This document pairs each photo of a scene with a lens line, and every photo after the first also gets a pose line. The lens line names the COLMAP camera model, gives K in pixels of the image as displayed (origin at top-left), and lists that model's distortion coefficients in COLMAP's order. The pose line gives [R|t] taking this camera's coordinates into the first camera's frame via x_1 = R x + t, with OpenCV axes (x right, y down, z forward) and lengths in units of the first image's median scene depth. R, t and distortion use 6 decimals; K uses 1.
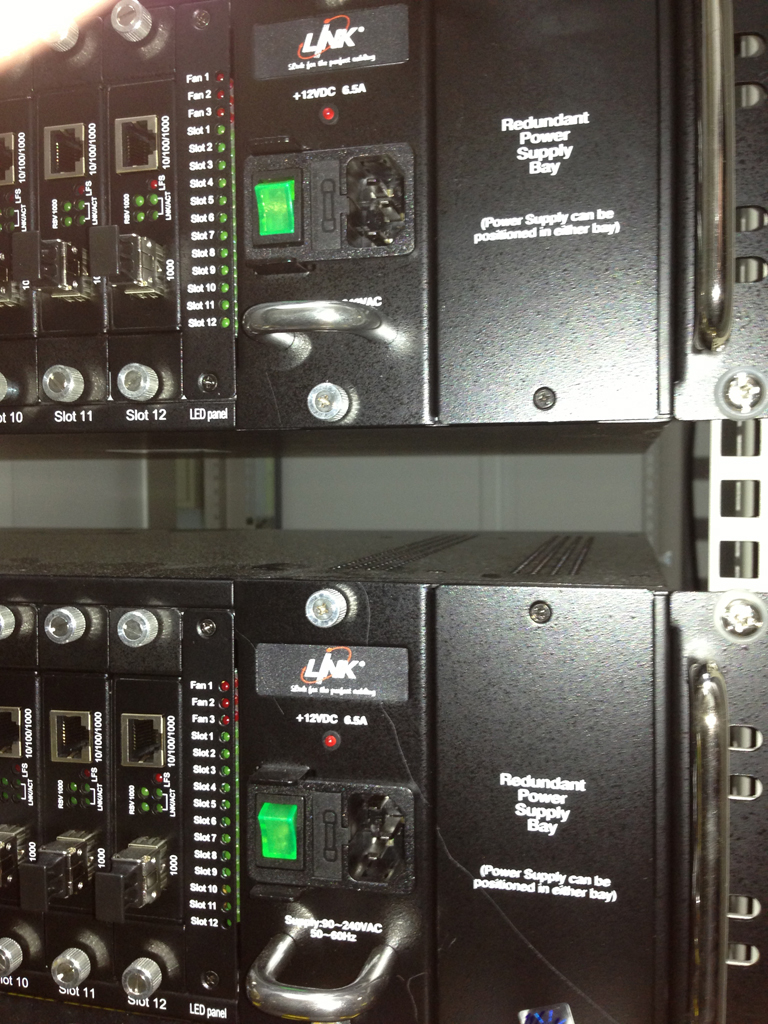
lens RADIAL K [[919.0, 0, 388.9], [0, 919.0, 497.0], [0, 0, 1]] dist [0.099410, -0.171864]
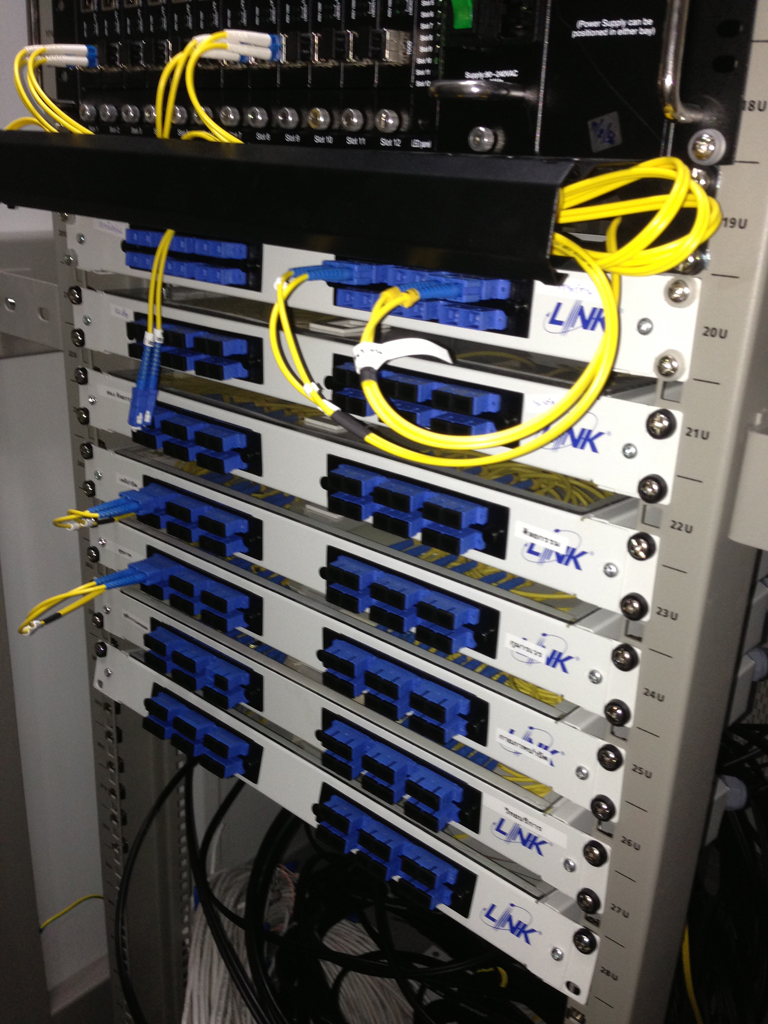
lens RADIAL K [[919.0, 0, 388.9], [0, 919.0, 497.0], [0, 0, 1]] dist [0.099410, -0.171864]
pose [[0.891260, 0.200854, -0.406588, 0.568515], [-0.064854, 0.943806, 0.324074, 0.626564], [0.448832, -0.262465, 0.854202, -0.622677]]
